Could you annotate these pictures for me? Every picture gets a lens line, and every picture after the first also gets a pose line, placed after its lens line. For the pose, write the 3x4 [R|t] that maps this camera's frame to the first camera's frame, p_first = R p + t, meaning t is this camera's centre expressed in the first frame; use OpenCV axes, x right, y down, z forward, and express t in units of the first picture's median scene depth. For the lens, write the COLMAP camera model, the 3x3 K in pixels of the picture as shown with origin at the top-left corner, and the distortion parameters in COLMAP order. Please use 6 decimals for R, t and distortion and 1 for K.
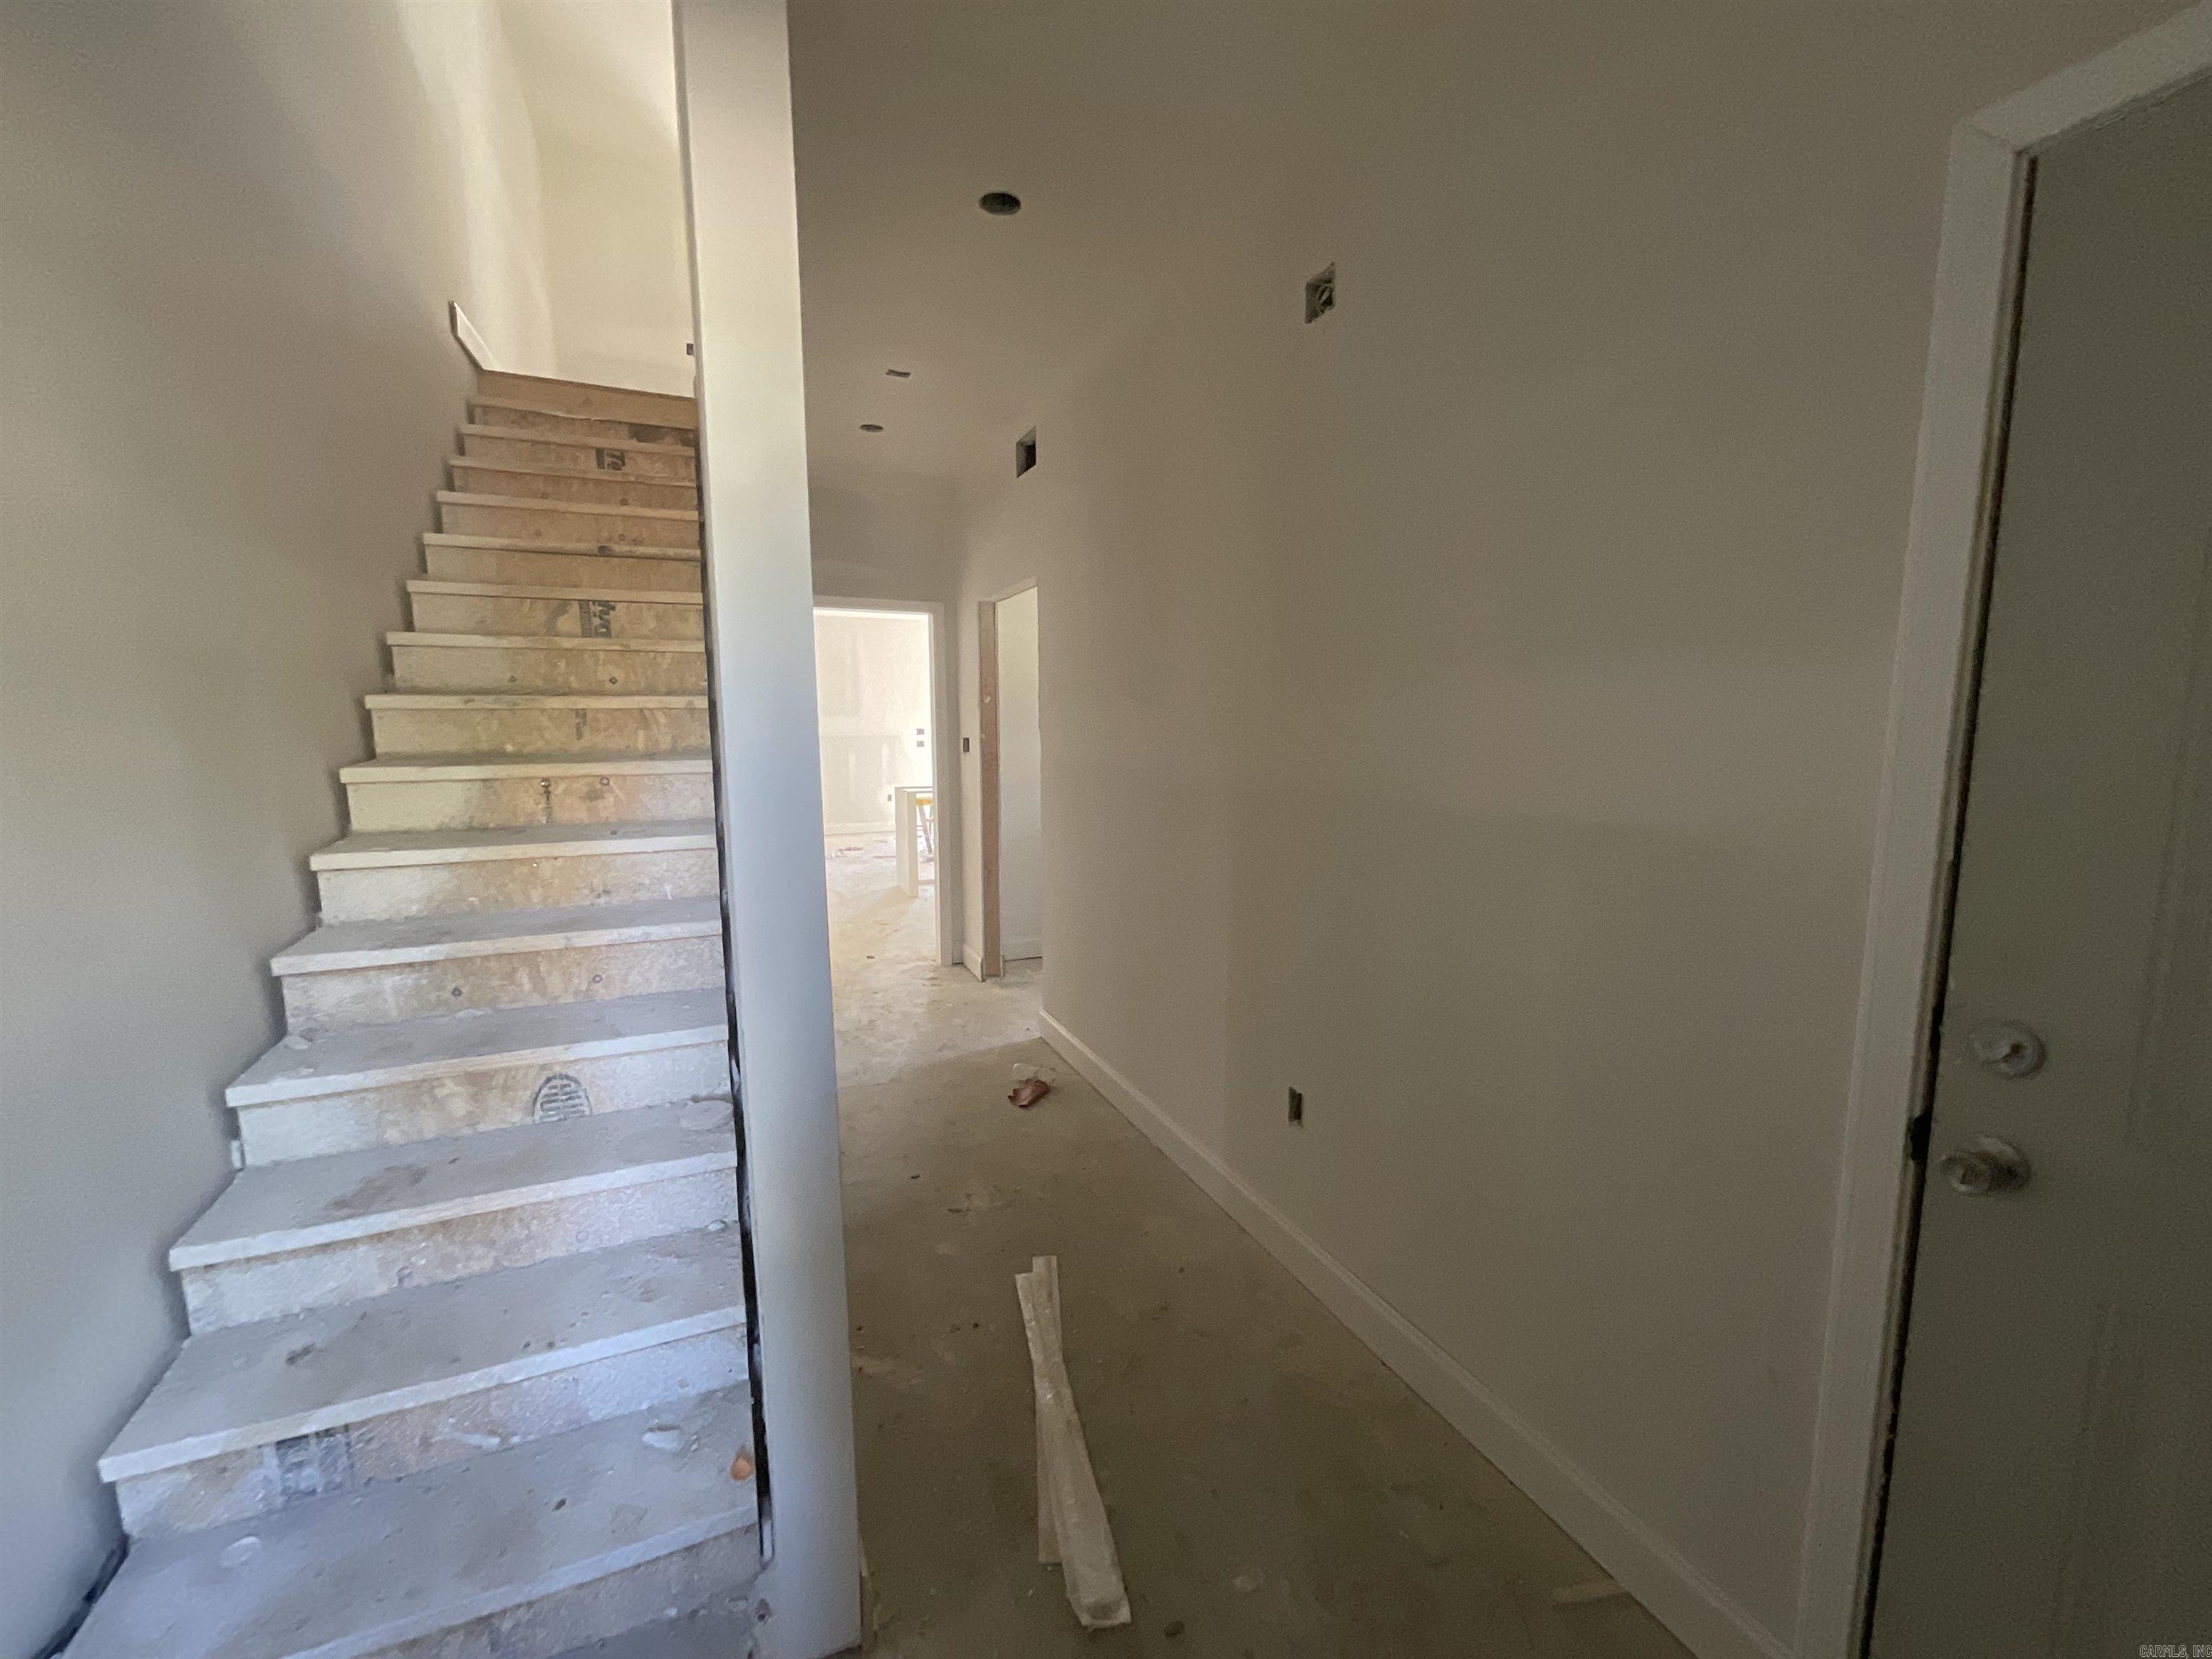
lens RADIAL K [[906.9, 0, 1092.0], [0, 906.9, 838.1], [0, 0, 1]] dist [0.002689, -0.000456]
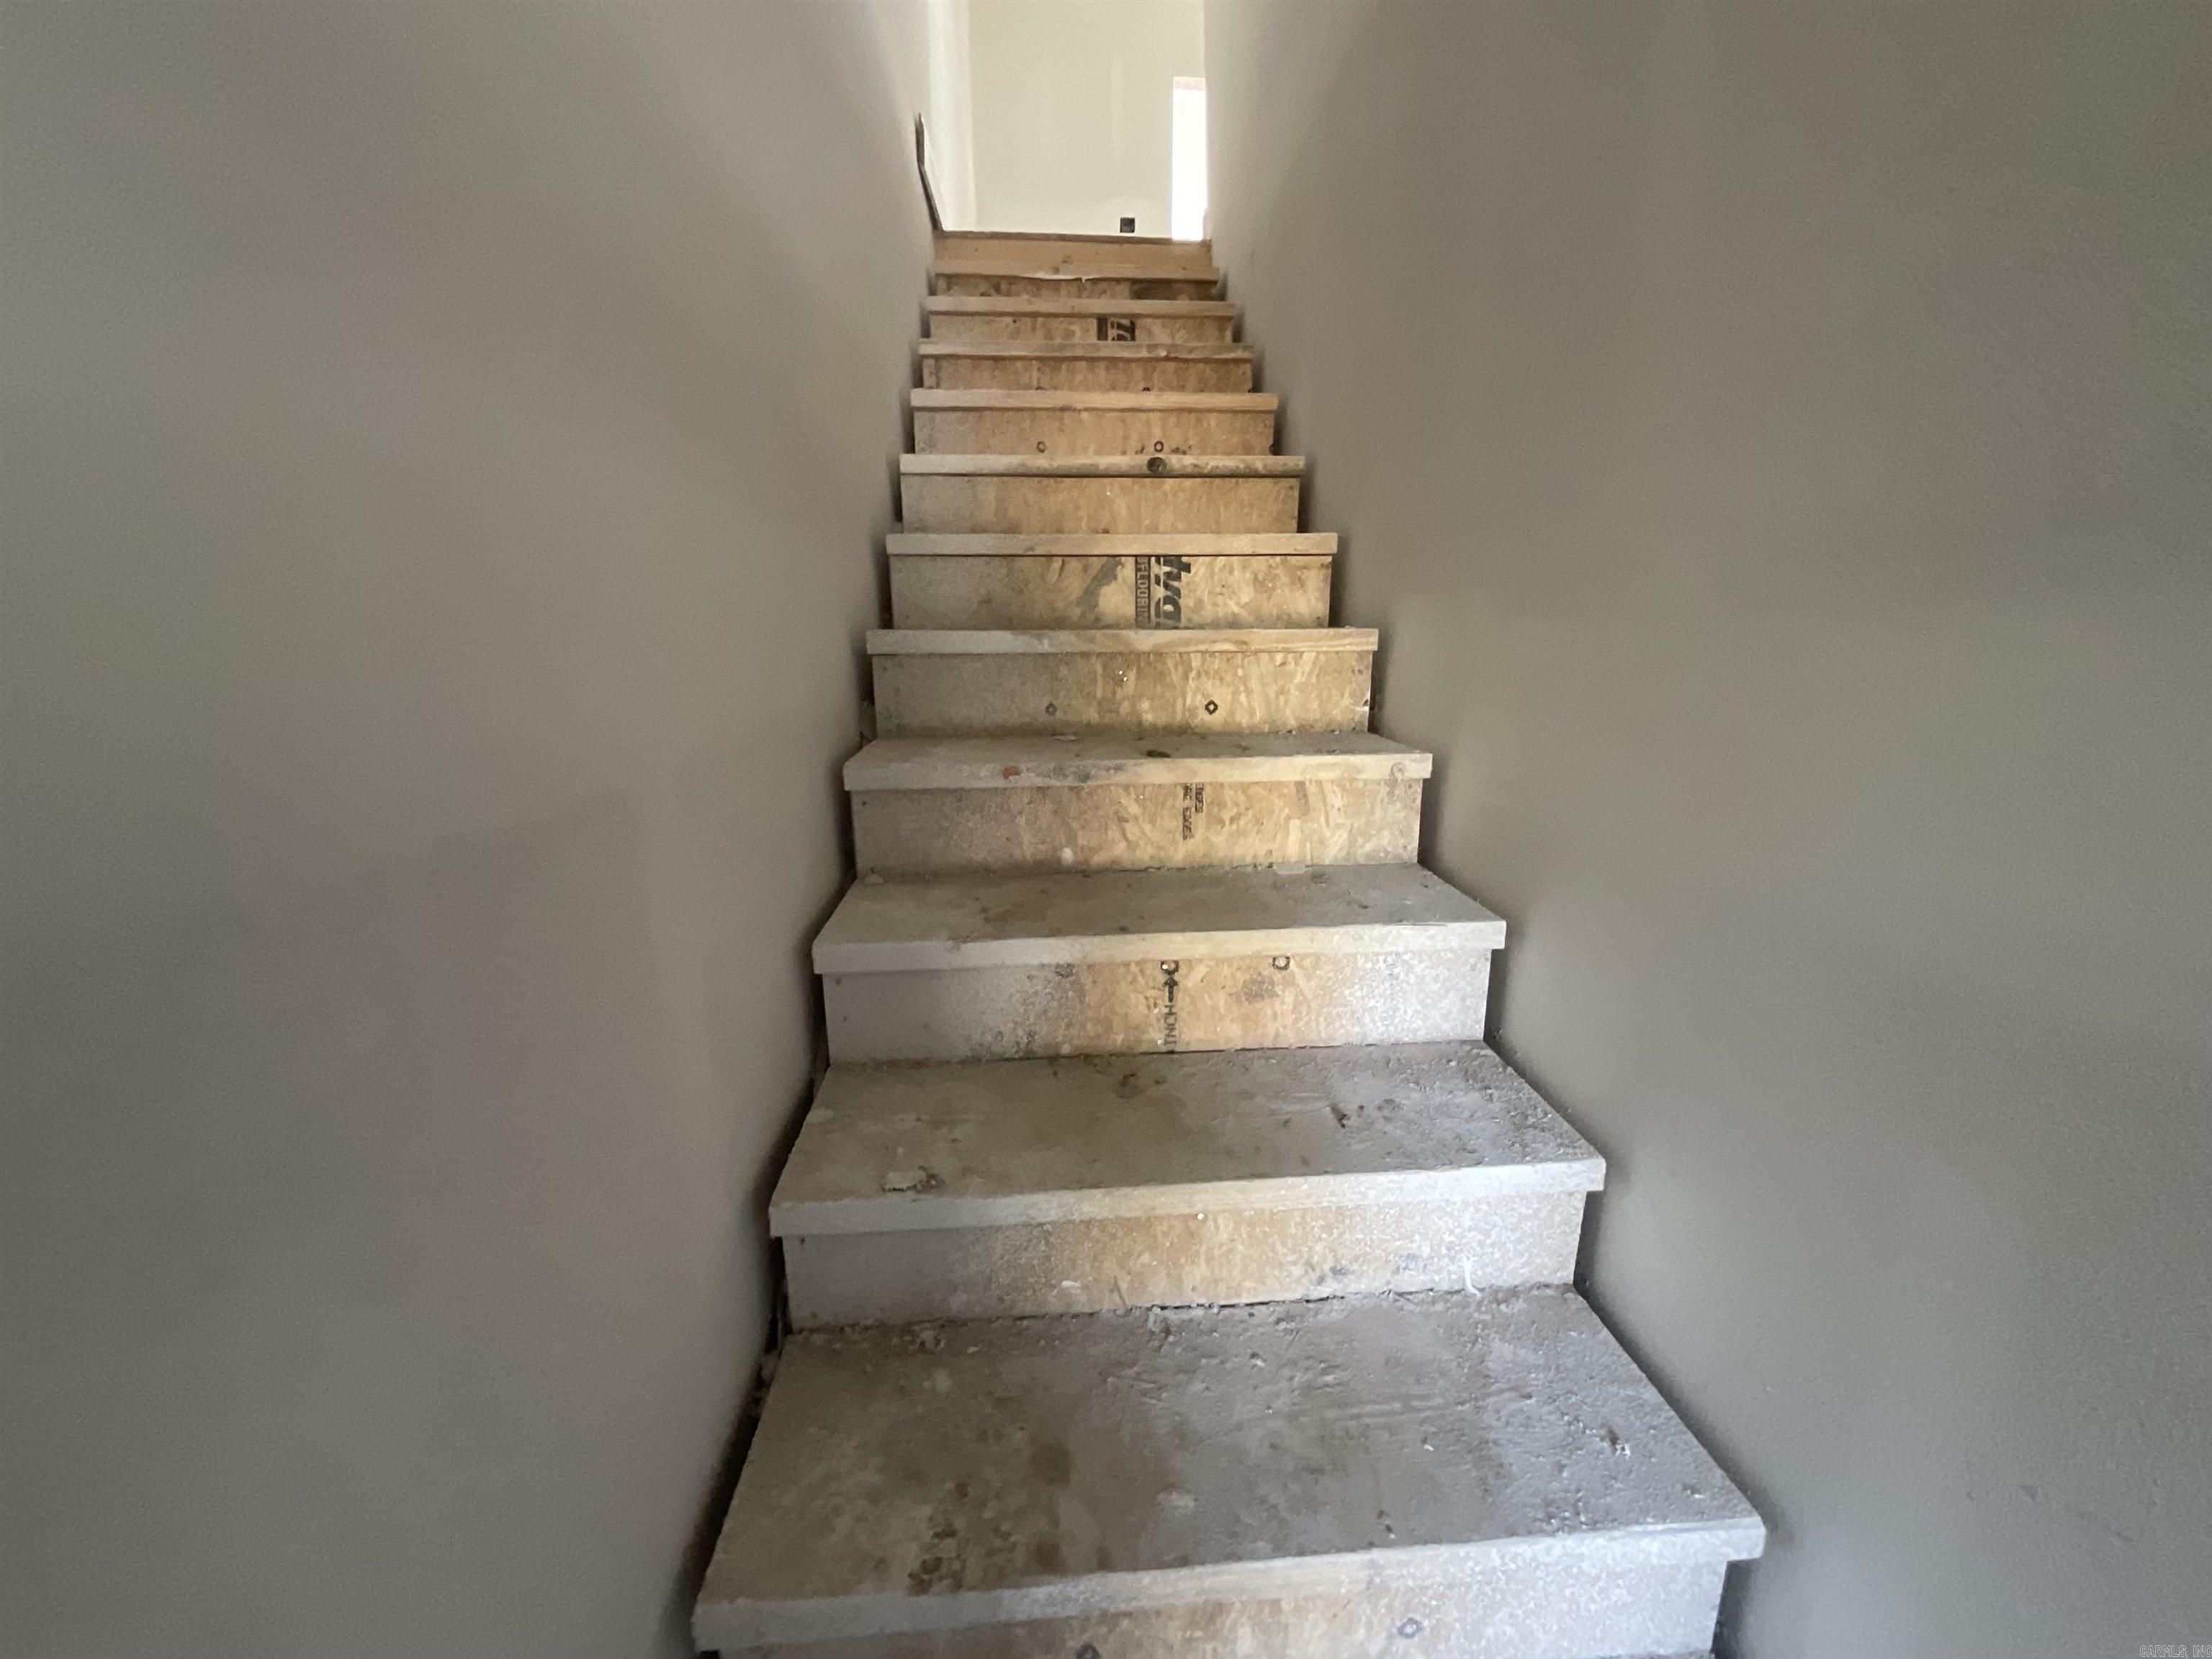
lens RADIAL K [[906.9, 0, 1110.1], [0, 906.9, 820.9], [0, 0, 1]] dist [0.002689, -0.000456]
pose [[0.950901, 0.054683, -0.304628, -0.396475], [-0.034583, 0.996877, 0.070995, -0.135471], [0.307559, -0.056975, 0.949822, 0.441231]]
